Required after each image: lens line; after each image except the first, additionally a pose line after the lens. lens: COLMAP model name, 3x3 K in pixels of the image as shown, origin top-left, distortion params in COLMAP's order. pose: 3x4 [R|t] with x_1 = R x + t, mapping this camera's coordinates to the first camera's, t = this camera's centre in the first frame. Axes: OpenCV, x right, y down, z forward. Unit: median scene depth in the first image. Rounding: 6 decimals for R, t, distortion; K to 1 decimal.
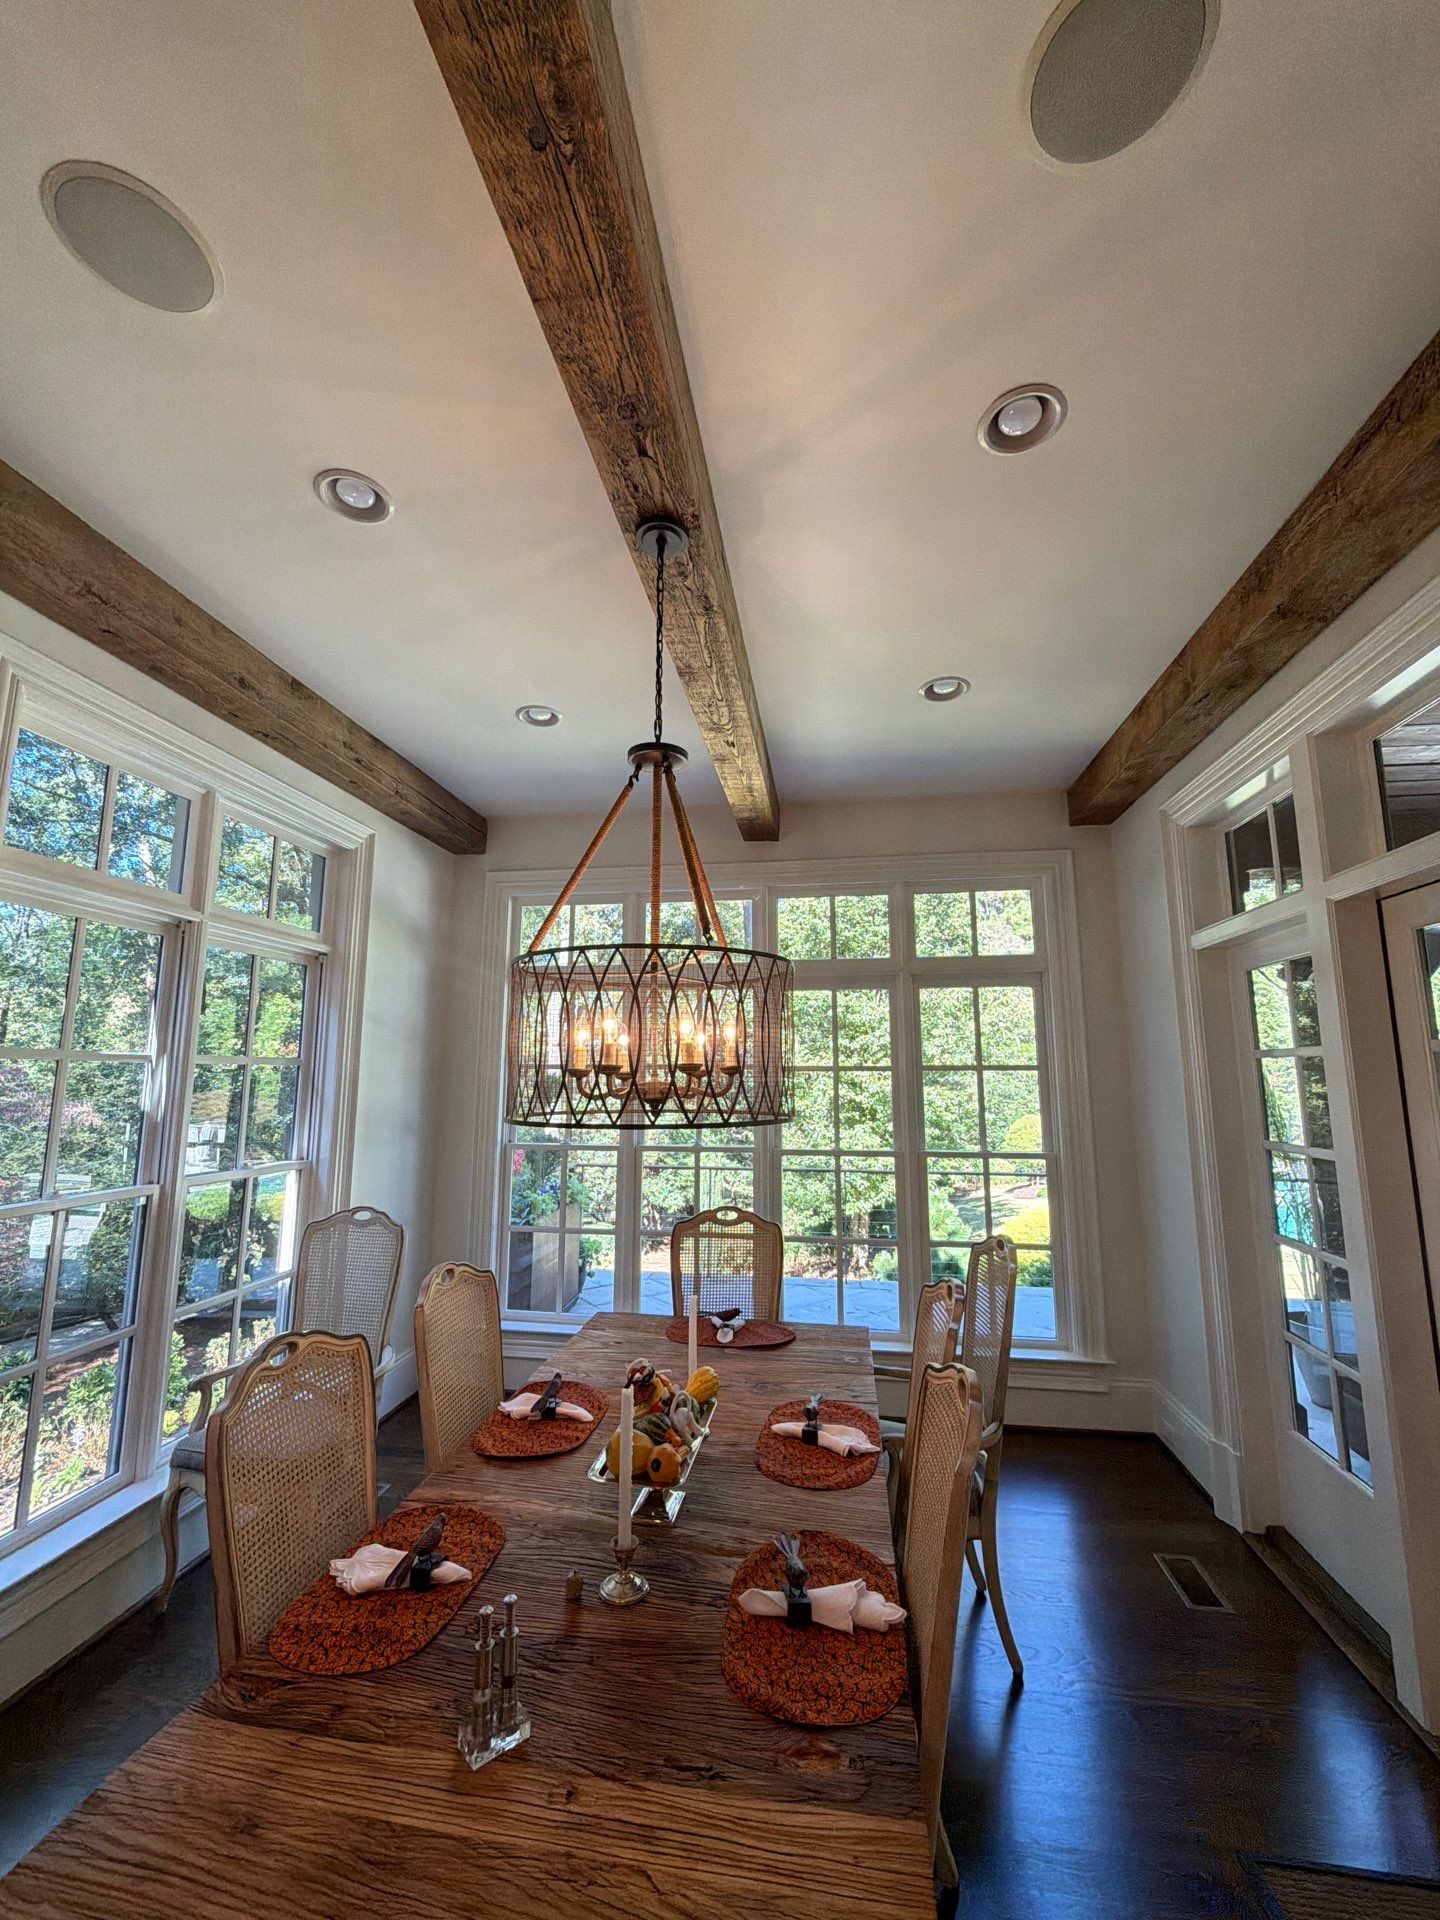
lens RADIAL K [[757.8, 0, 718.8], [0, 757.8, 959.1], [0, 0, 1]] dist [-0.000090, 0.000240]
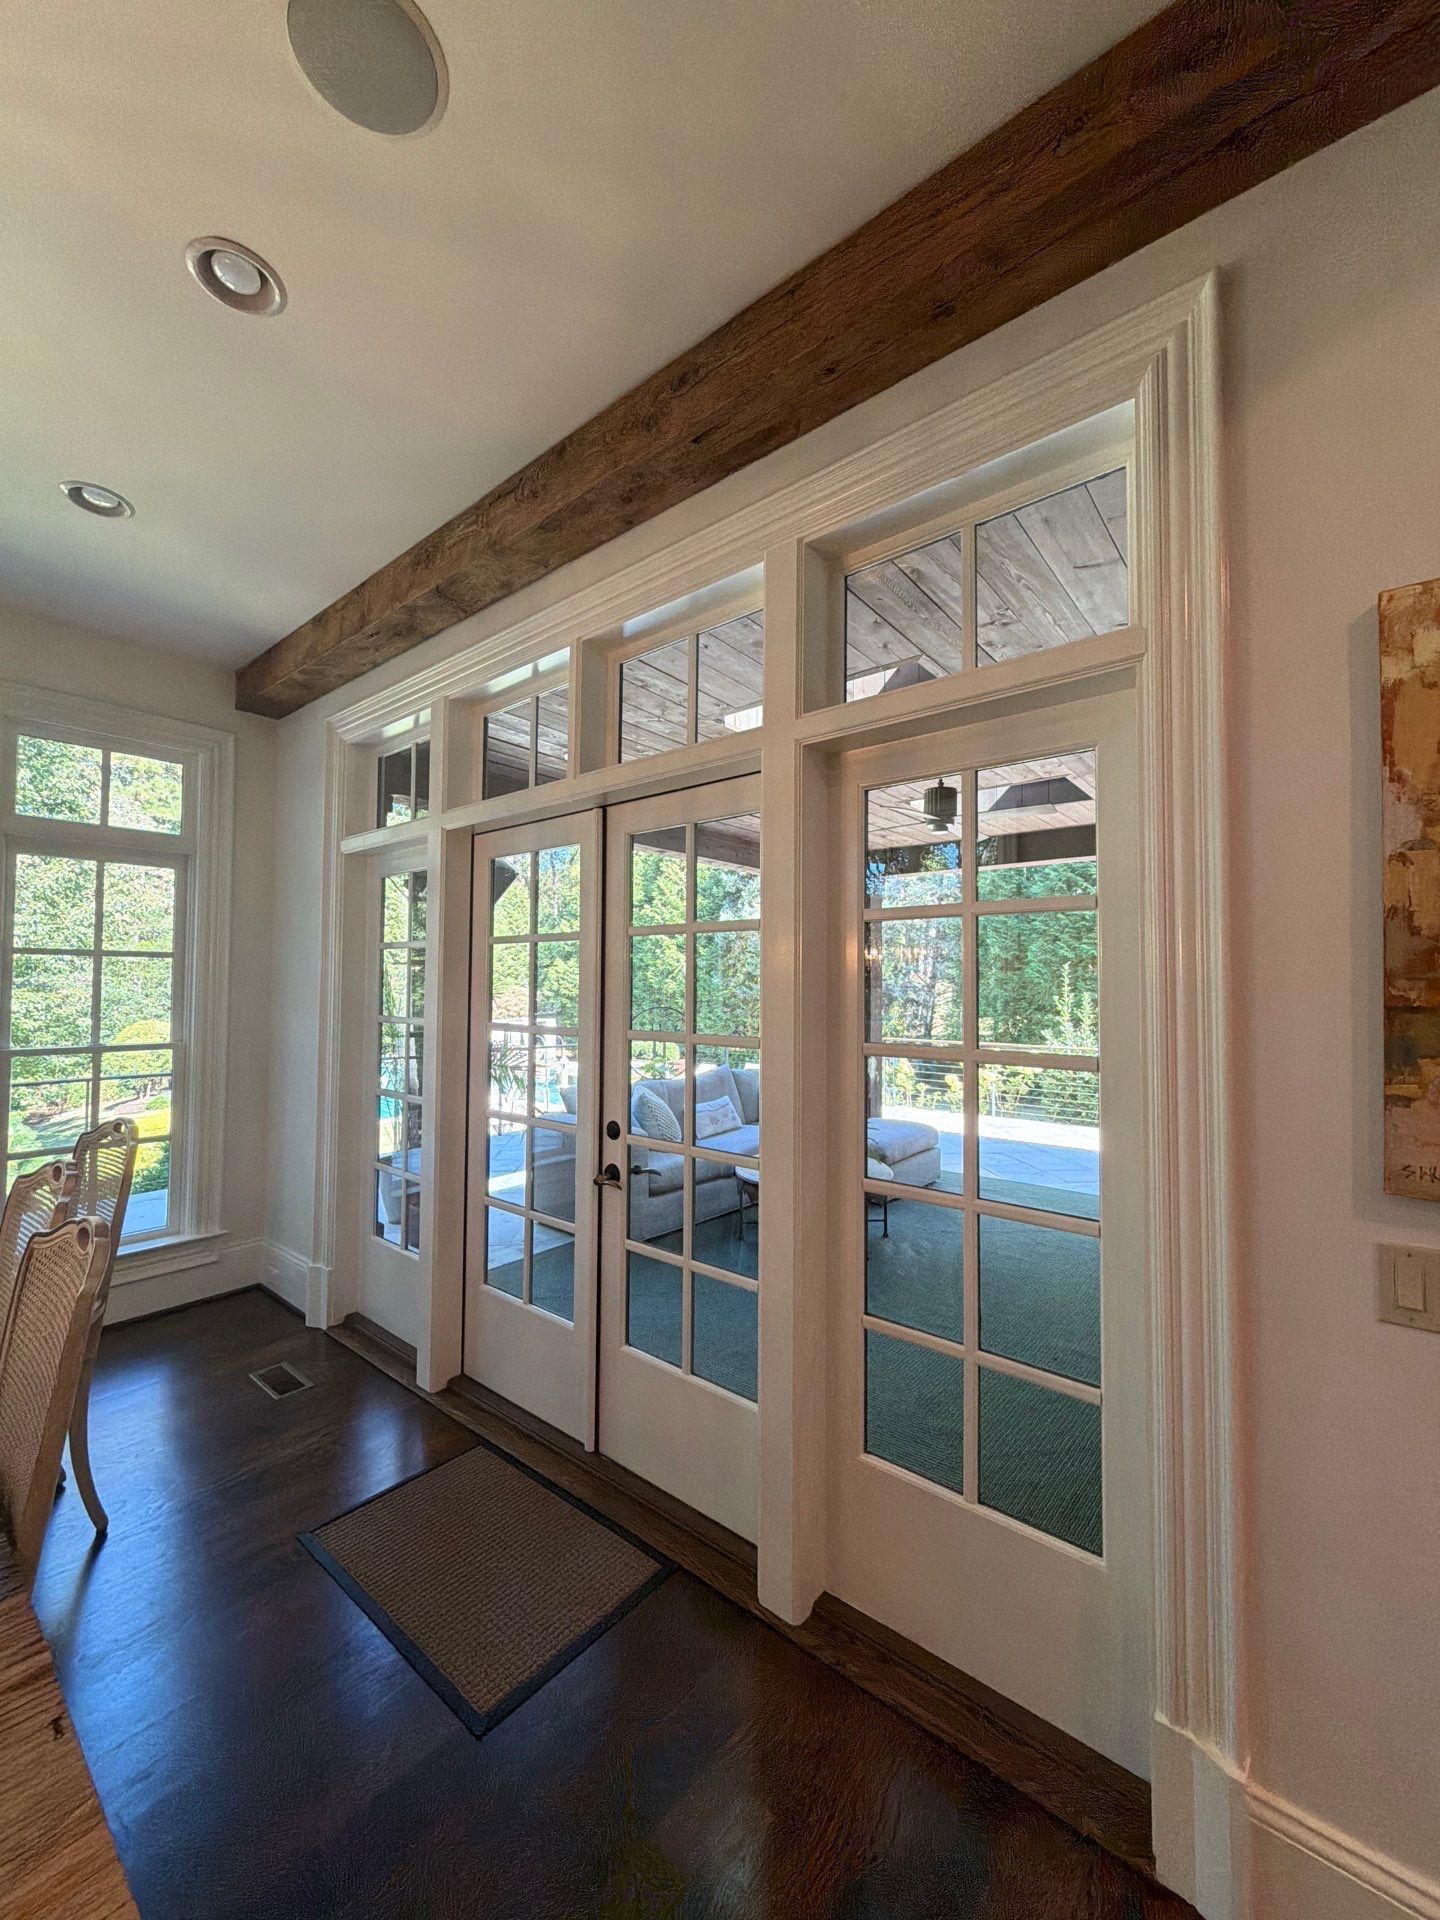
lens RADIAL K [[757.8, 0, 718.8], [0, 757.8, 959.1], [0, 0, 1]] dist [-0.000090, 0.000240]
pose [[0.513059, 0.029348, 0.857852, -0.054162], [-0.135326, 0.989682, 0.047077, 0.014949], [-0.847619, -0.140243, 0.511736, -0.084099]]
